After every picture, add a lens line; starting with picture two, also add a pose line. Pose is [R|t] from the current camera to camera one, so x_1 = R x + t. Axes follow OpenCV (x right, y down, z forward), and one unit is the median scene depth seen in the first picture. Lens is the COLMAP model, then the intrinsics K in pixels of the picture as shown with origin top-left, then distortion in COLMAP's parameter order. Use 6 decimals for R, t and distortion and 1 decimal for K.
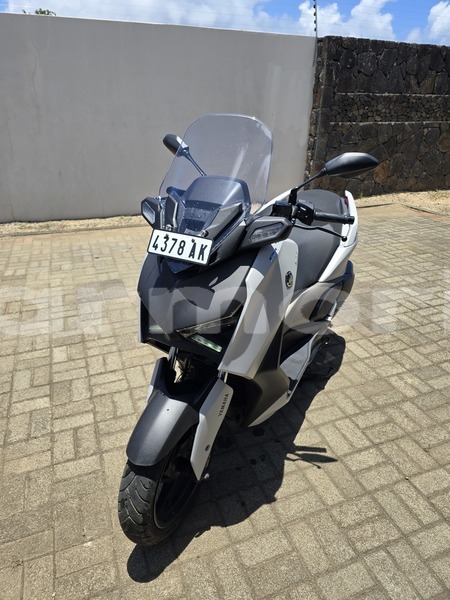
lens RADIAL K [[402.8, 0, 225.1], [0, 402.8, 293.8], [0, 0, 1]] dist [0.033950, -0.024332]
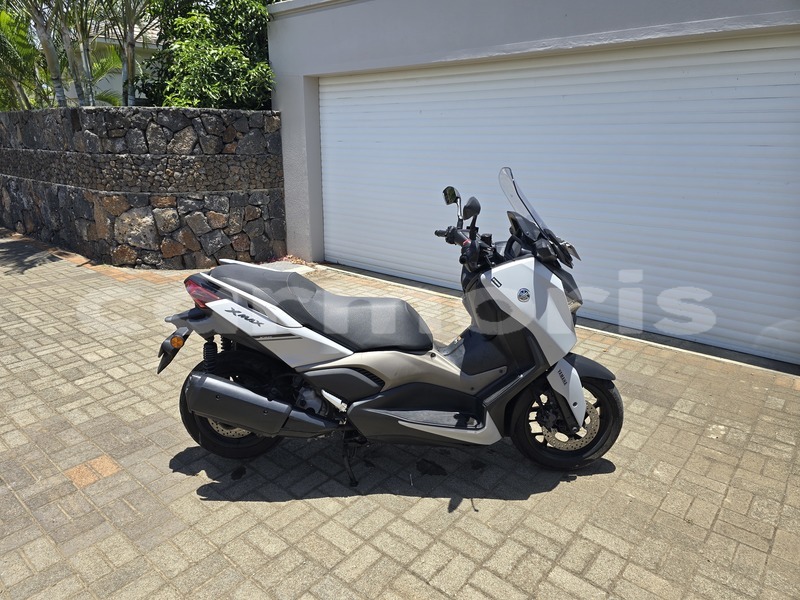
lens RADIAL K [[537.1, 0, 400.1], [0, 537.1, 298.9], [0, 0, 1]] dist [0.033950, -0.024332]
pose [[-0.482422, -0.262849, 0.835571, -0.899397], [0.359174, 0.810673, 0.462388, -0.647581], [-0.798914, 0.523182, -0.296678, 1.287487]]
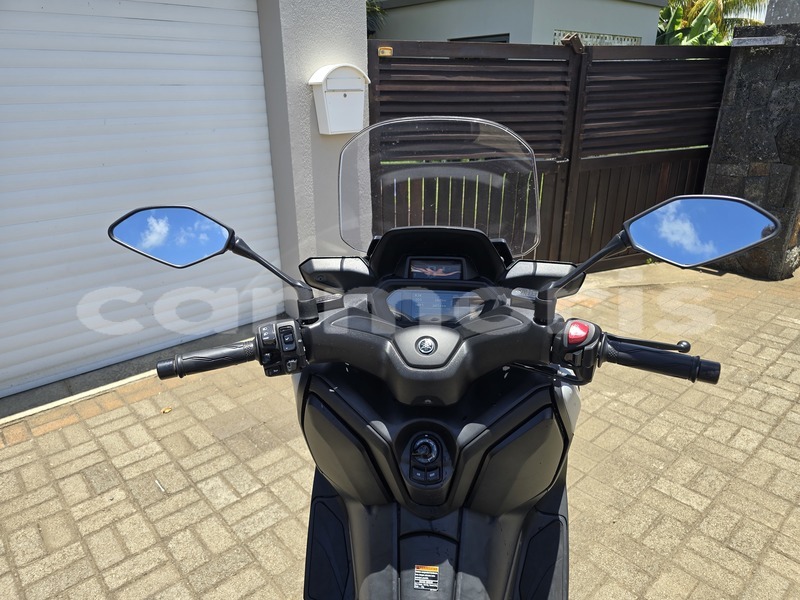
lens RADIAL K [[537.1, 0, 397.3], [0, 537.1, 299.6], [0, 0, 1]] dist [0.033950, -0.024332]
pose [[-0.937277, 0.129152, -0.323778, 0.178068], [-0.145874, 0.698272, 0.700812, -0.476634], [0.316597, 0.704085, -0.635634, 0.997994]]
